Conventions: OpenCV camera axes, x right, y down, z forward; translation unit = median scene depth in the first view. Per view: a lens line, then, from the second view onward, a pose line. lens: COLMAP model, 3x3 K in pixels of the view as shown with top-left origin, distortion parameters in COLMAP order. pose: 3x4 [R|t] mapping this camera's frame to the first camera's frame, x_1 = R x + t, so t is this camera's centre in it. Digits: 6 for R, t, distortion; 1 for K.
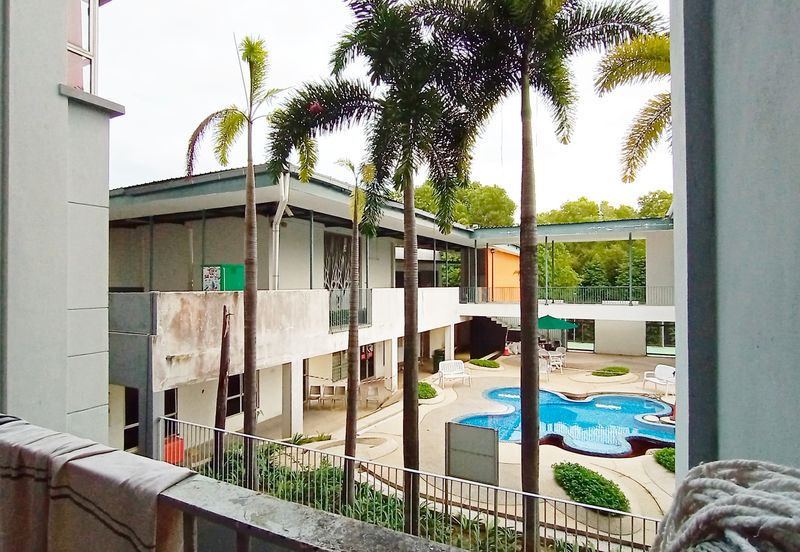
lens RADIAL K [[449.1, 0, 398.9], [0, 449.1, 279.6], [0, 0, 1]] dist [-0.037816, 0.025931]
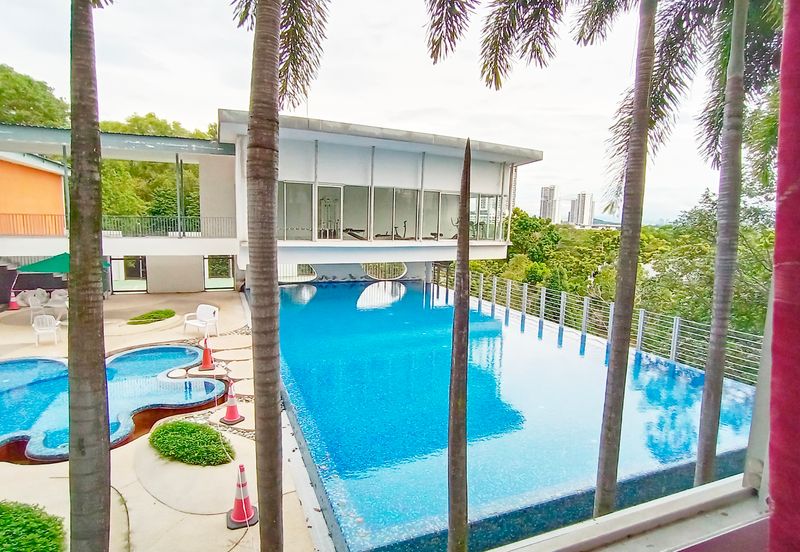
lens RADIAL K [[449.1, 0, 398.9], [0, 449.1, 279.6], [0, 0, 1]] dist [-0.037816, 0.025931]
pose [[0.658047, -0.082655, 0.748426, 0.128344], [-0.035491, 0.989447, 0.140478, -0.000040], [-0.752140, -0.119004, 0.648170, 0.085575]]
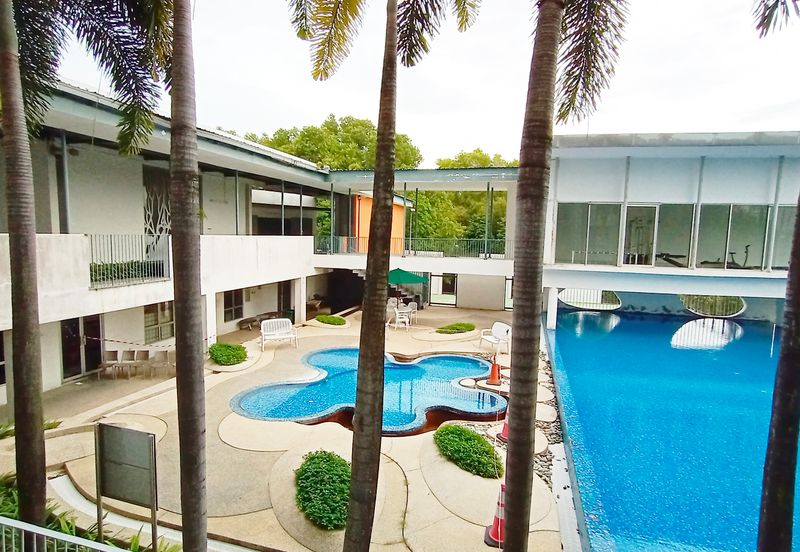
lens RADIAL K [[449.1, 0, 398.9], [0, 449.1, 279.6], [0, 0, 1]] dist [-0.037816, 0.025931]
pose [[0.981782, 0.004270, 0.189961, 0.143066], [-0.025463, 0.993687, 0.109264, 0.001110], [-0.188295, -0.112110, 0.975693, 0.081680]]
